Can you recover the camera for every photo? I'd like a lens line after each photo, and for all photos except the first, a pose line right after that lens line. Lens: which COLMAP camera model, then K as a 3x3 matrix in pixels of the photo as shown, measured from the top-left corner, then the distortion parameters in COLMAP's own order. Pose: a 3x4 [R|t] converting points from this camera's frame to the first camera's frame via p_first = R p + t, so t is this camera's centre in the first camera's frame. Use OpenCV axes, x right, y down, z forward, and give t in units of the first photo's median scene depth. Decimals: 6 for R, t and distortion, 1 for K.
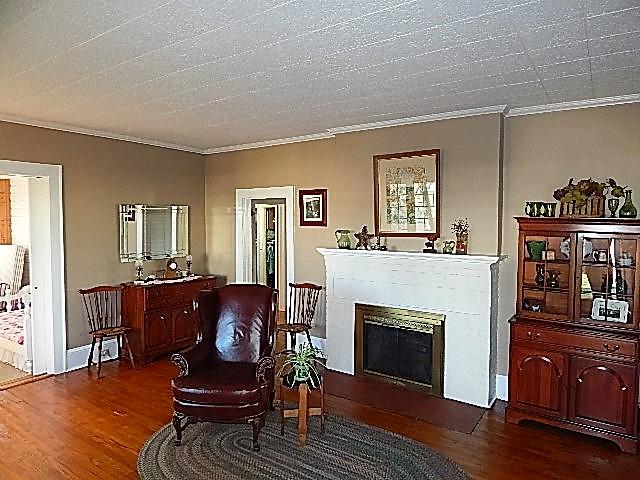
lens RADIAL K [[414.2, 0, 320.9], [0, 414.2, 234.6], [0, 0, 1]] dist [-0.009394, -0.005659]
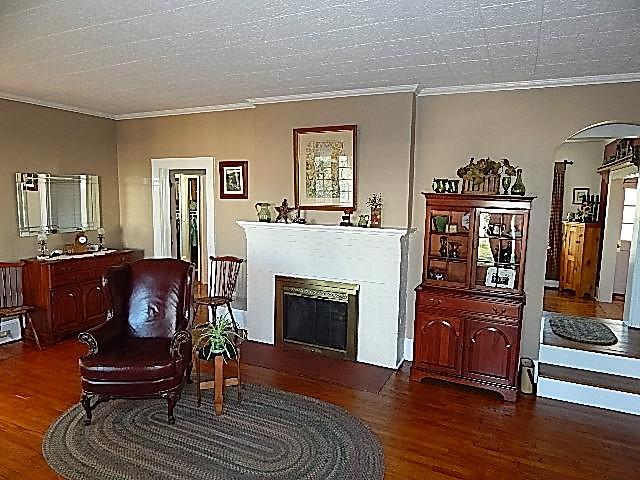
lens RADIAL K [[414.2, 0, 320.9], [0, 414.2, 234.6], [0, 0, 1]] dist [-0.009394, -0.005659]
pose [[0.986168, -0.004867, 0.165679, 0.029549], [-0.006551, 0.997643, 0.068297, -0.005076], [-0.165621, -0.068438, 0.983812, -0.013218]]
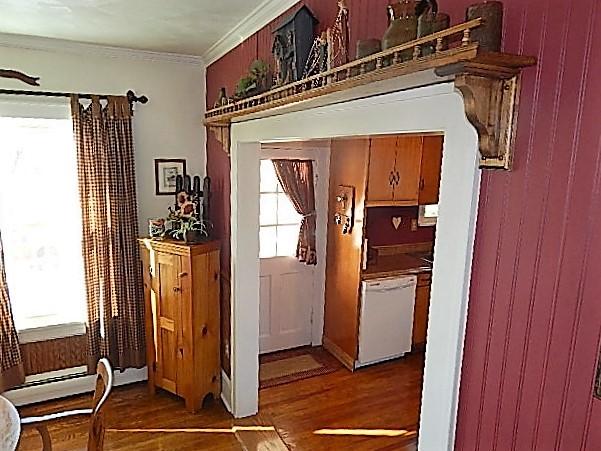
lens RADIAL K [[436.7, 0, 300.5], [0, 436.7, 225.5], [0, 0, 1]] dist [-0.001905, -0.003185]
pose [[0.504915, -0.141287, 0.851527, 0.476841], [0.016074, 0.987881, 0.154380, -0.053093], [-0.863019, -0.064261, 0.501067, 0.509934]]
